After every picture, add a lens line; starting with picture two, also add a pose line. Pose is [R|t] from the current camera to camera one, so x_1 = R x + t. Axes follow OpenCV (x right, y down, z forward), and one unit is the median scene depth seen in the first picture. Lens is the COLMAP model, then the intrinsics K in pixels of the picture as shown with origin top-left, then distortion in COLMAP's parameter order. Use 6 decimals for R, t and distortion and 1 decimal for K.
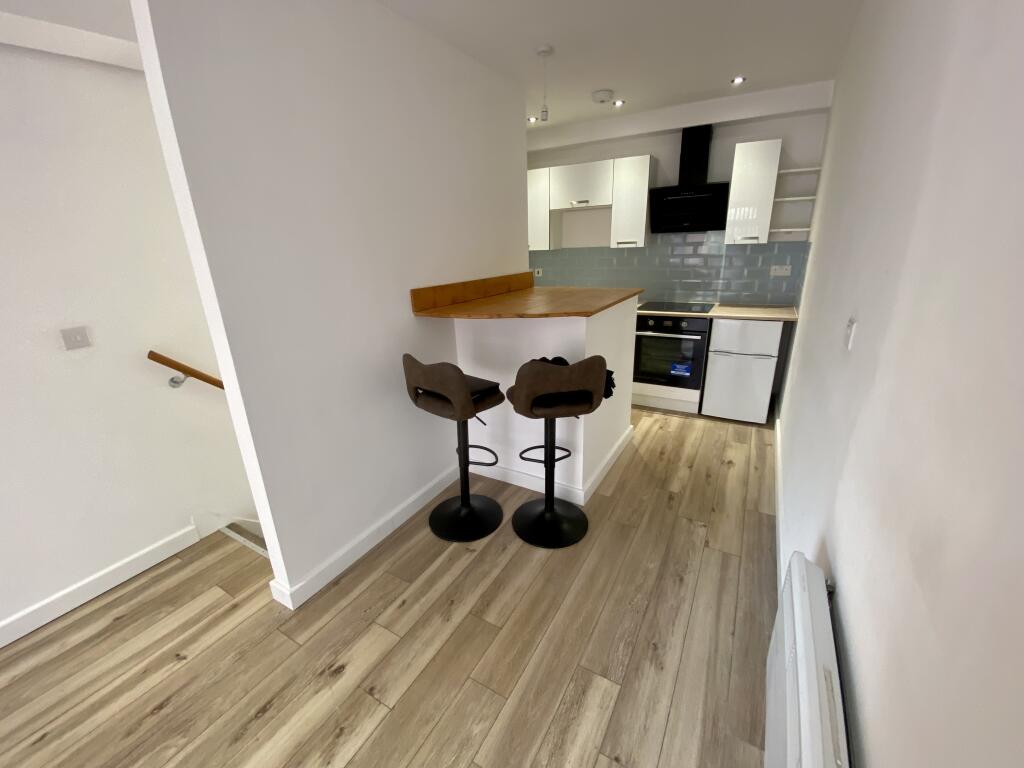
lens RADIAL K [[416.0, 0, 509.8], [0, 416.0, 384.6], [0, 0, 1]] dist [0.026417, -0.028508]
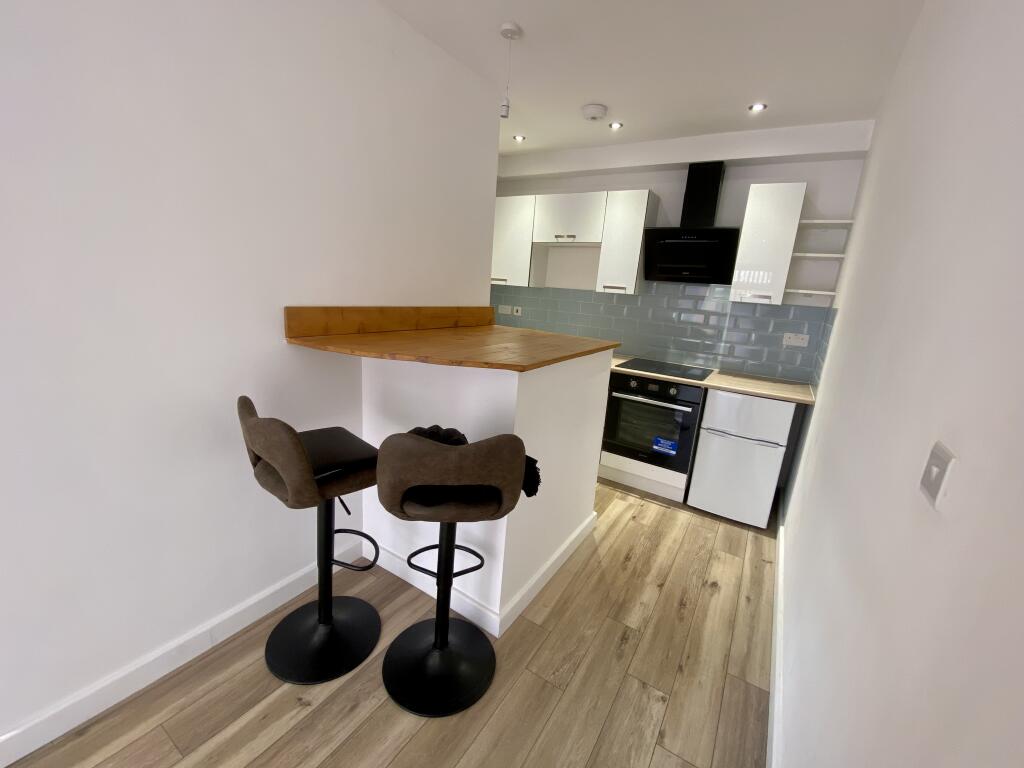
lens RADIAL K [[415.1, 0, 511.7], [0, 415.1, 386.9], [0, 0, 1]] dist [0.013071, -0.019339]
pose [[0.993601, 0.111919, -0.015227, 0.132655], [-0.112815, 0.989954, -0.085232, -0.055096], [0.005535, 0.086405, 0.996245, 0.218659]]
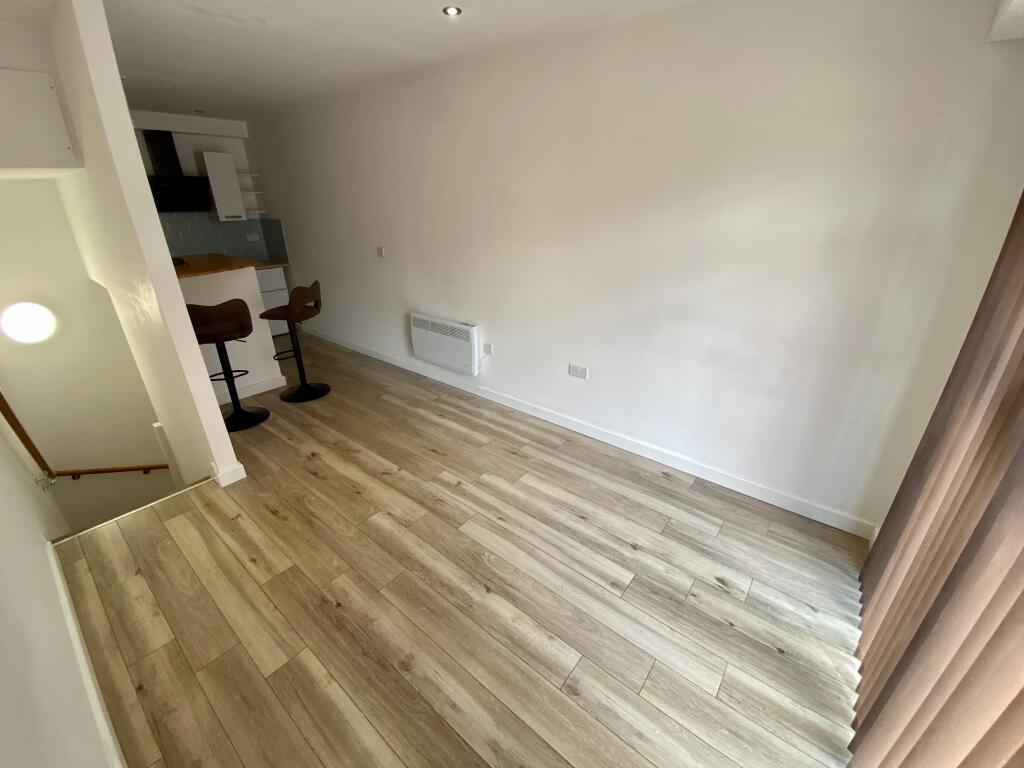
lens RADIAL K [[416.0, 0, 509.8], [0, 416.0, 384.6], [0, 0, 1]] dist [0.026417, -0.028508]
pose [[0.164494, -0.368284, 0.915046, -0.951957], [0.316764, 0.898269, 0.304588, 0.057284], [-0.934132, 0.239750, 0.264419, -0.198367]]
